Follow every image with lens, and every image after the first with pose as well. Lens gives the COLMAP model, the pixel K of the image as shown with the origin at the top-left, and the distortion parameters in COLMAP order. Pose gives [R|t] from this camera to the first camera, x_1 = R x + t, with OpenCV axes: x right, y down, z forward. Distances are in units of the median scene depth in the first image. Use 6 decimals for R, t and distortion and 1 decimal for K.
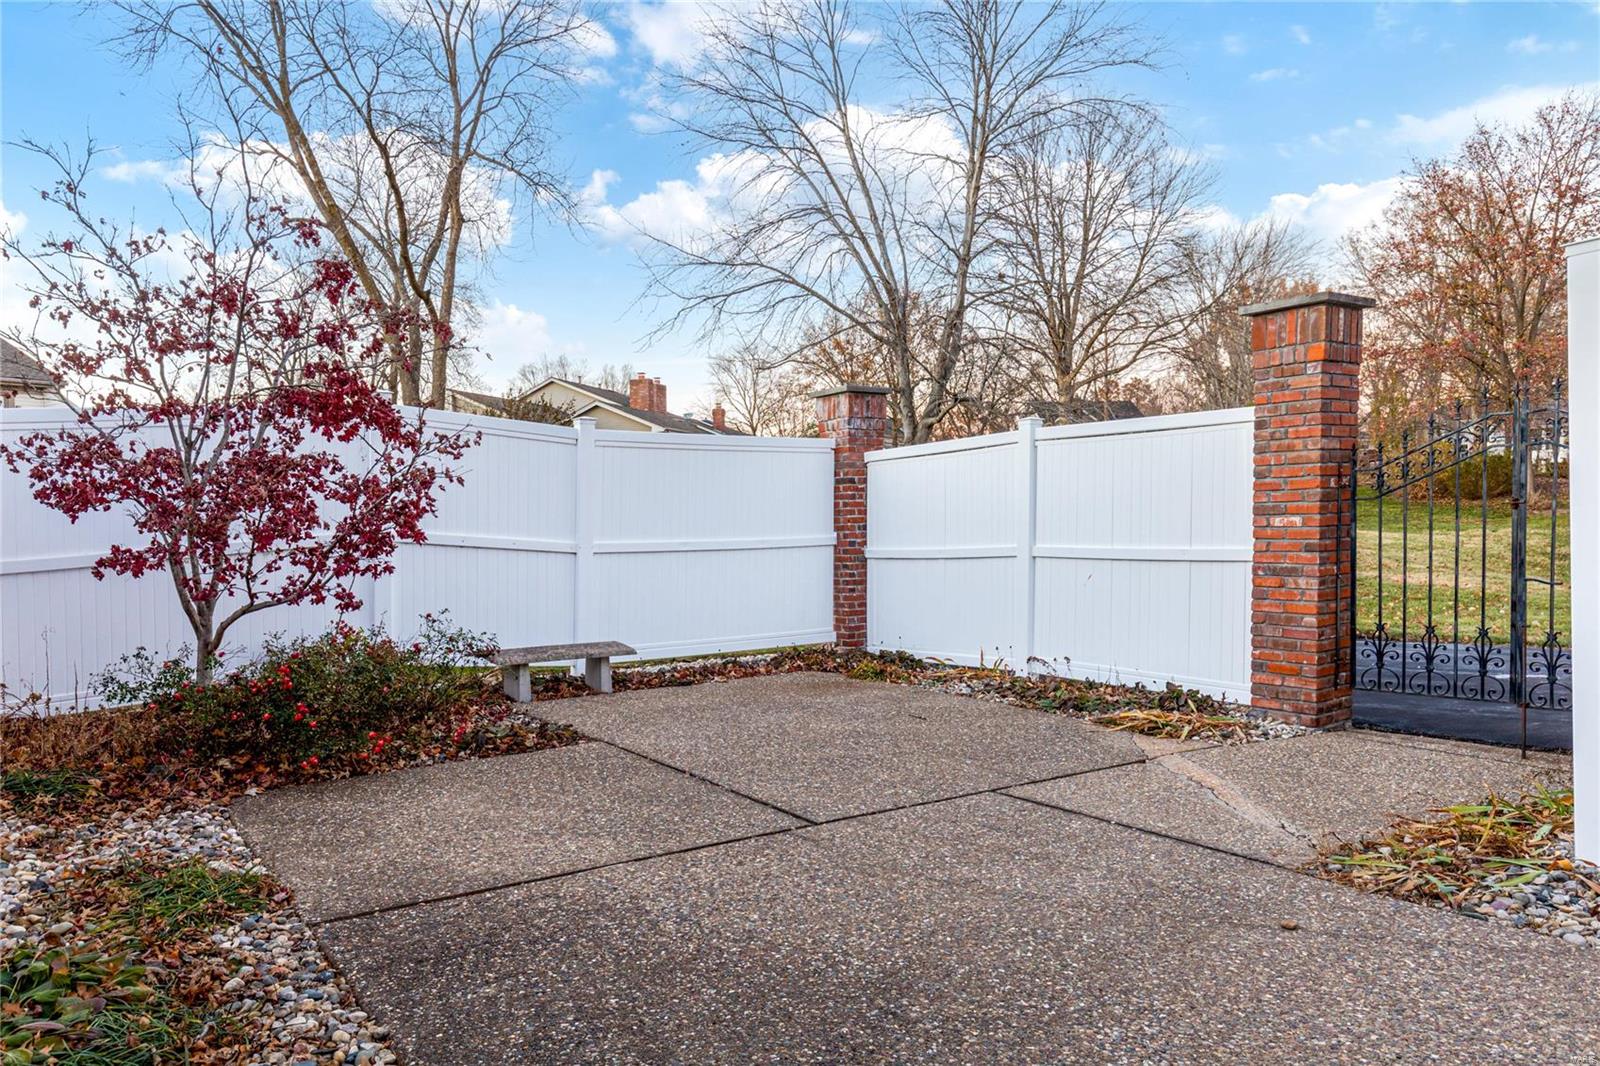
lens RADIAL K [[1024.2, 0, 779.4], [0, 1024.2, 550.8], [0, 0, 1]] dist [0.000596, 0.000589]
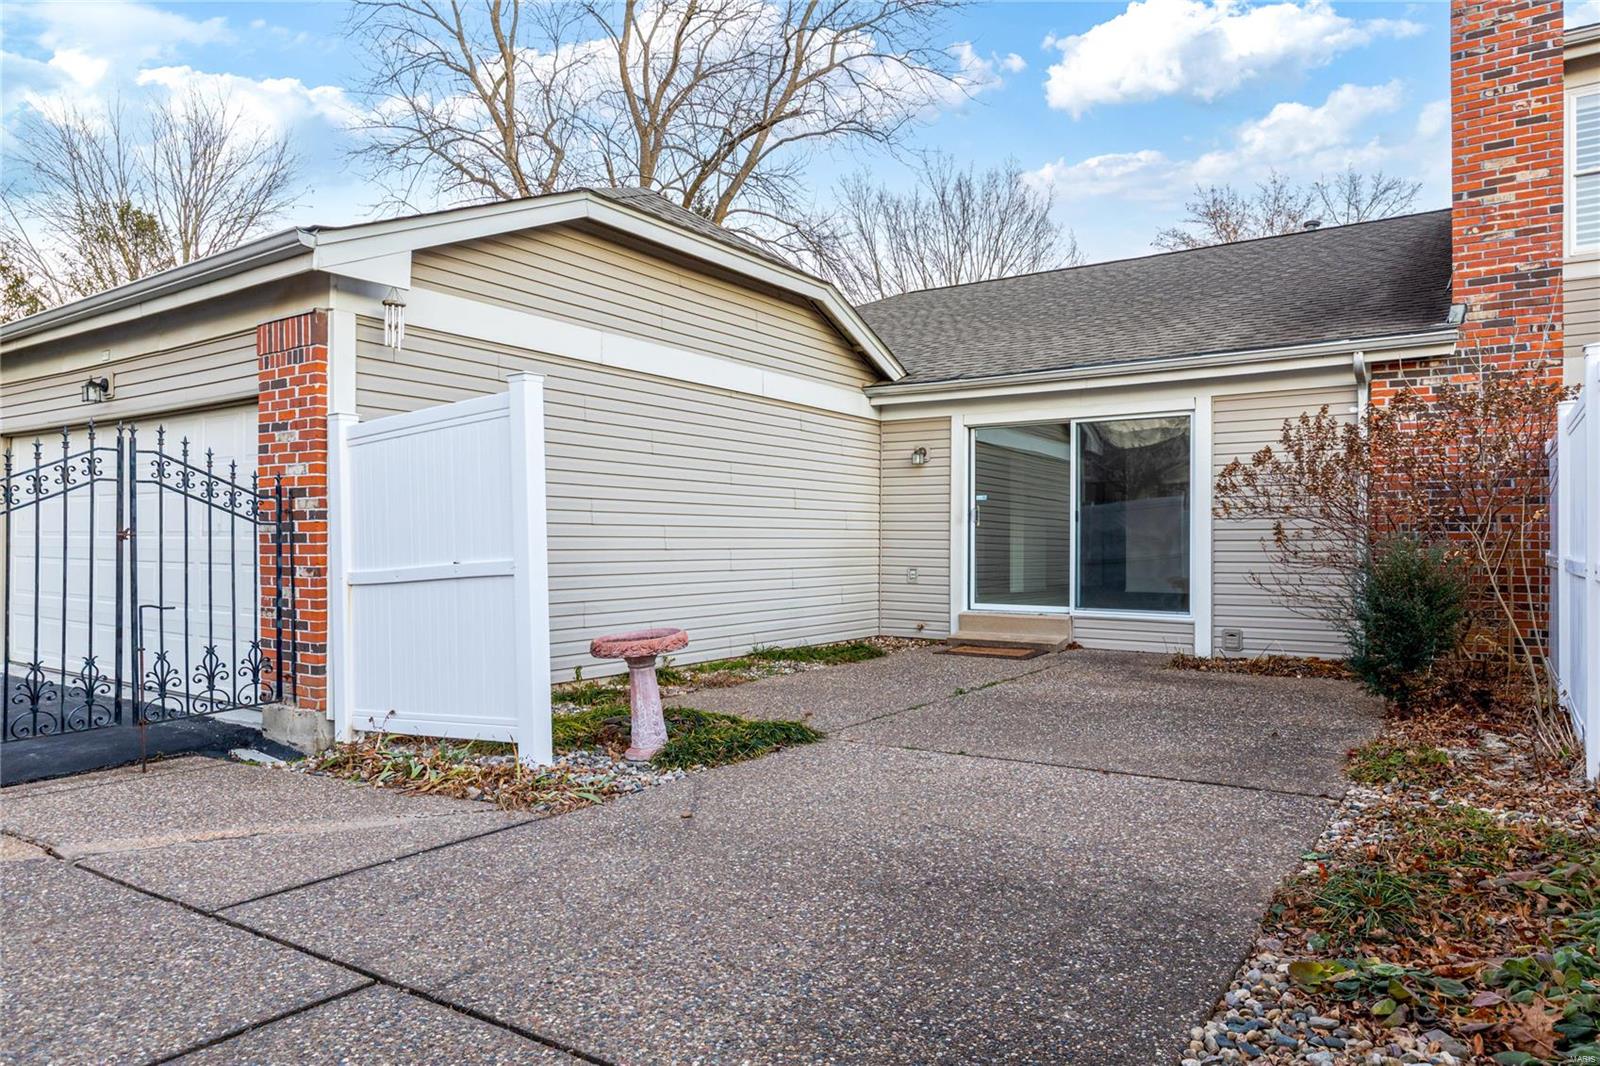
lens RADIAL K [[1024.2, 0, 779.4], [0, 1024.2, 550.8], [0, 0, 1]] dist [0.000596, 0.000589]
pose [[-0.319963, 0.017629, 0.947266, -0.710926], [0.030982, 0.999487, -0.008136, -0.000248], [-0.946923, 0.026745, -0.320345, 0.995013]]
